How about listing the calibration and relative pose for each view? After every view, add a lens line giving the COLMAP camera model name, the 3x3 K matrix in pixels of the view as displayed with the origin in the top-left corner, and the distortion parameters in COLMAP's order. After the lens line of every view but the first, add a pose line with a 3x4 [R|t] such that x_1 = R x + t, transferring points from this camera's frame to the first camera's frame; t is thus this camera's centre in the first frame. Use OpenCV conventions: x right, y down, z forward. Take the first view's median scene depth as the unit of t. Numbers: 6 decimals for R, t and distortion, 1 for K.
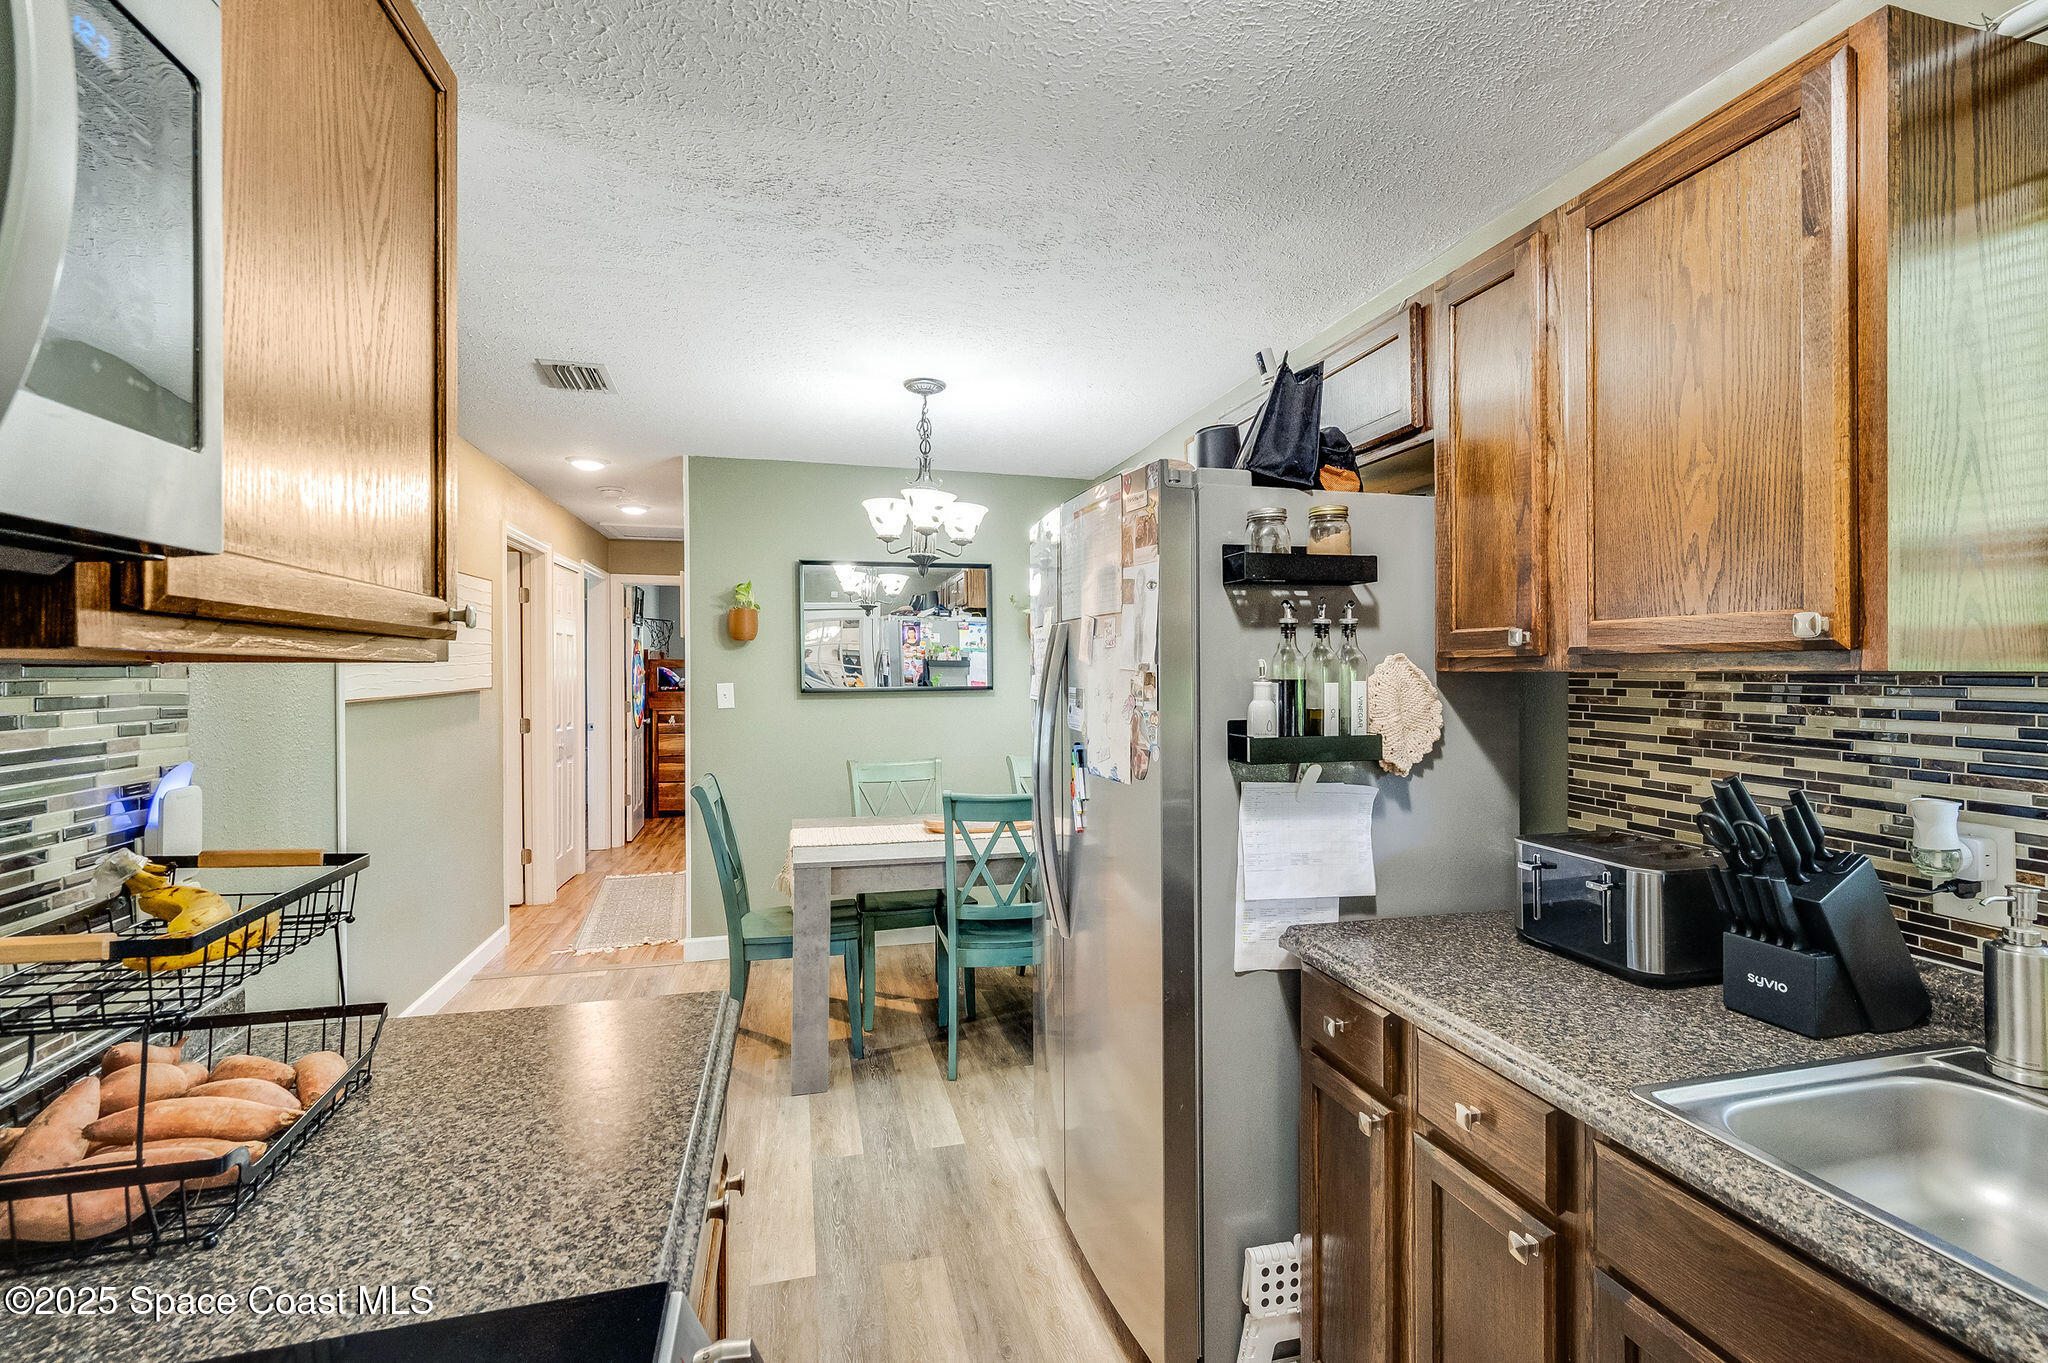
lens RADIAL K [[889.0, 0, 1021.9], [0, 889.0, 670.6], [0, 0, 1]] dist [-0.000013, -0.000053]
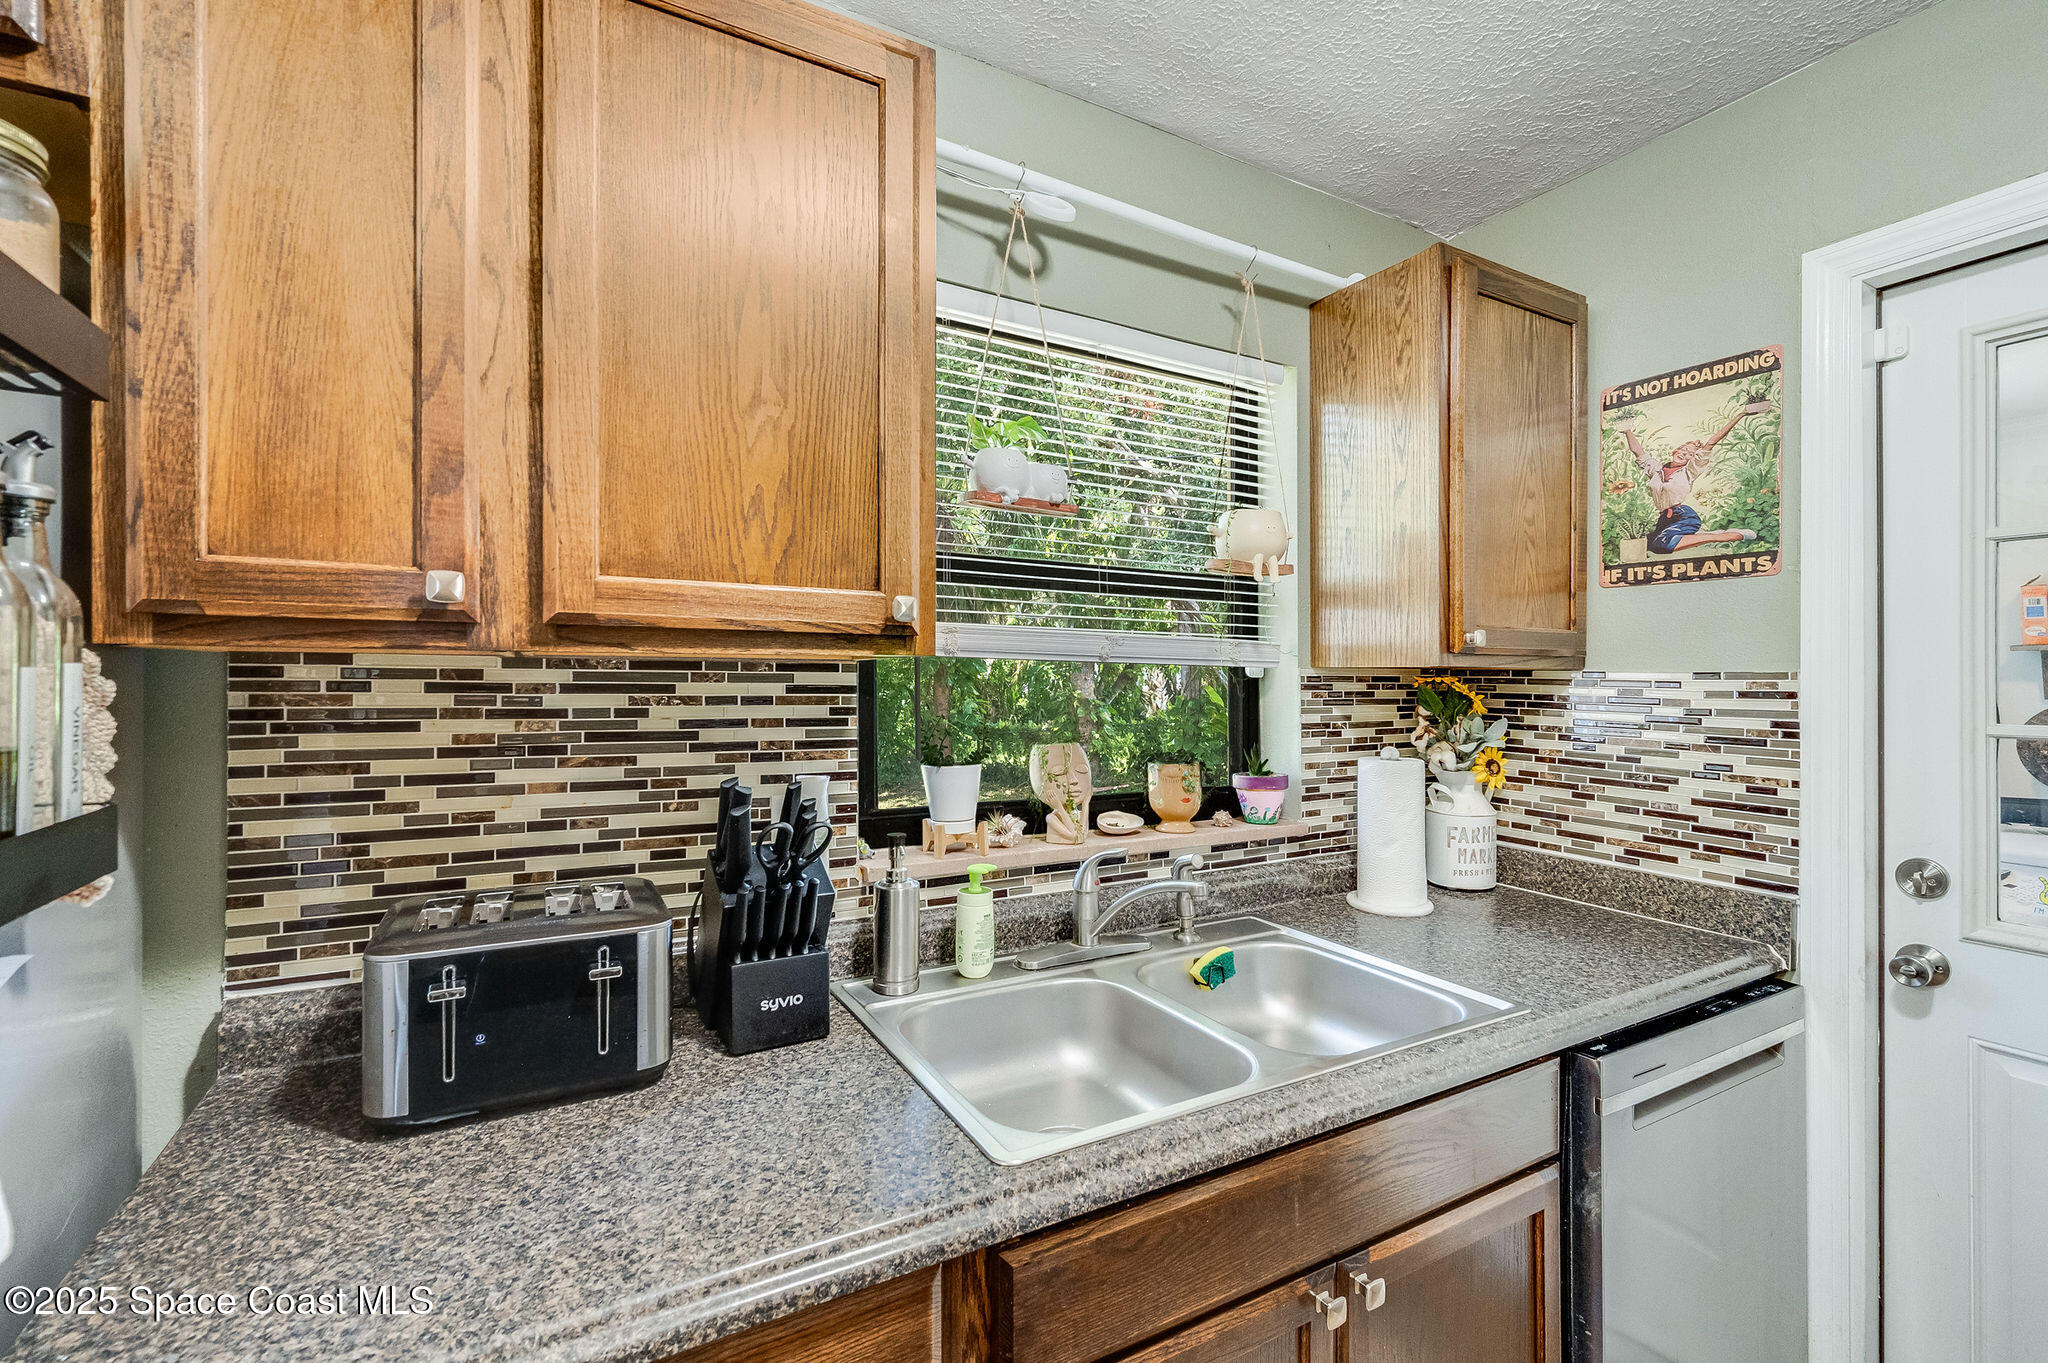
lens RADIAL K [[884.2, 0, 1030.2], [0, 884.2, 673.7], [0, 0, 1]] dist [0.001554, -0.000124]
pose [[-0.263257, -0.001102, 0.964725, -0.066984], [-0.007184, 0.999974, -0.000818, 0.013136], [-0.964699, -0.007146, -0.263258, 0.732763]]
